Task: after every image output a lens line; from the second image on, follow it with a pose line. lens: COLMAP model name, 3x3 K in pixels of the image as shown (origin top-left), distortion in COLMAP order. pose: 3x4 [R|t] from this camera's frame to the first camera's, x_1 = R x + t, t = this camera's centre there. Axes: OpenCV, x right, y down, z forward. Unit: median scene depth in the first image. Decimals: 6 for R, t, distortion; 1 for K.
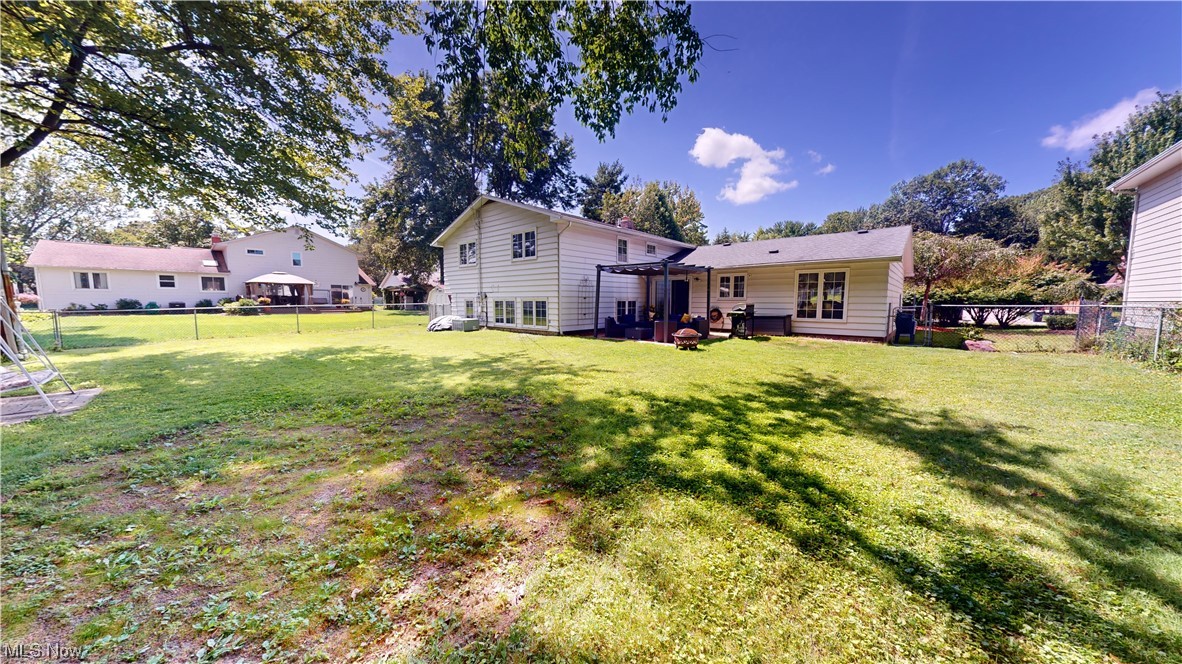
lens RADIAL K [[369.0, 0, 591.0], [0, 369.0, 332.0], [0, 0, 1]] dist [0.000454, -0.000002]
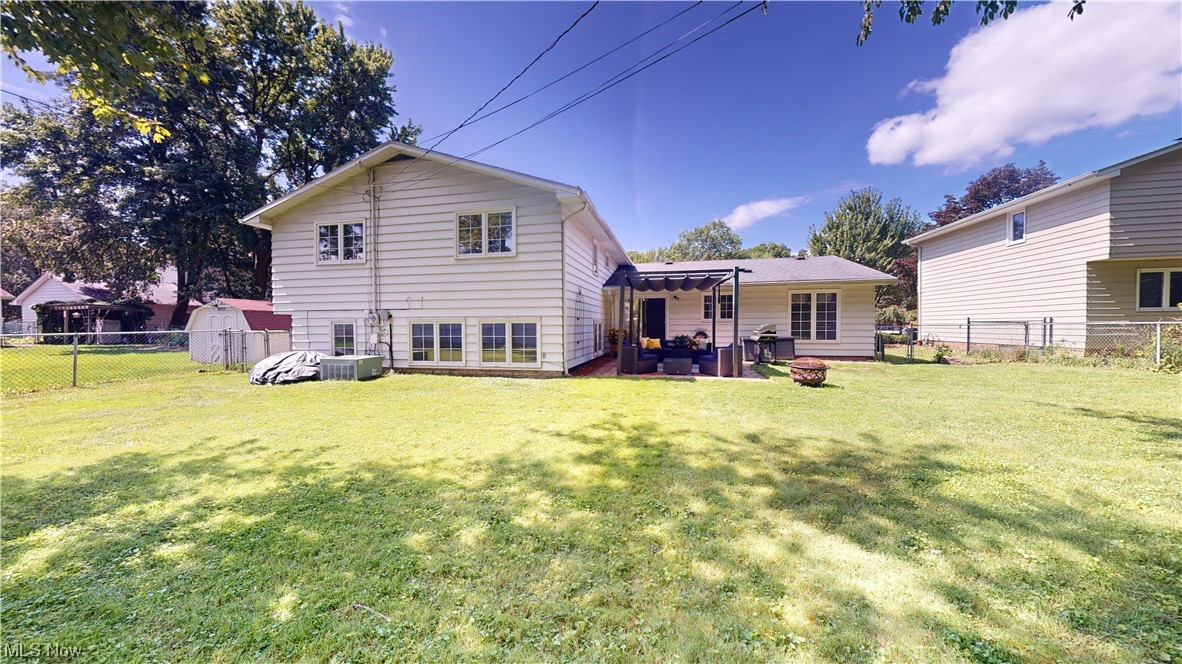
lens RADIAL K [[369.0, 0, 591.0], [0, 369.0, 332.0], [0, 0, 1]] dist [0.000454, -0.000002]
pose [[0.871762, -0.015192, 0.489694, -0.298798], [0.048072, 0.997348, -0.054637, -0.025353], [-0.487566, 0.071171, 0.870181, 0.347987]]
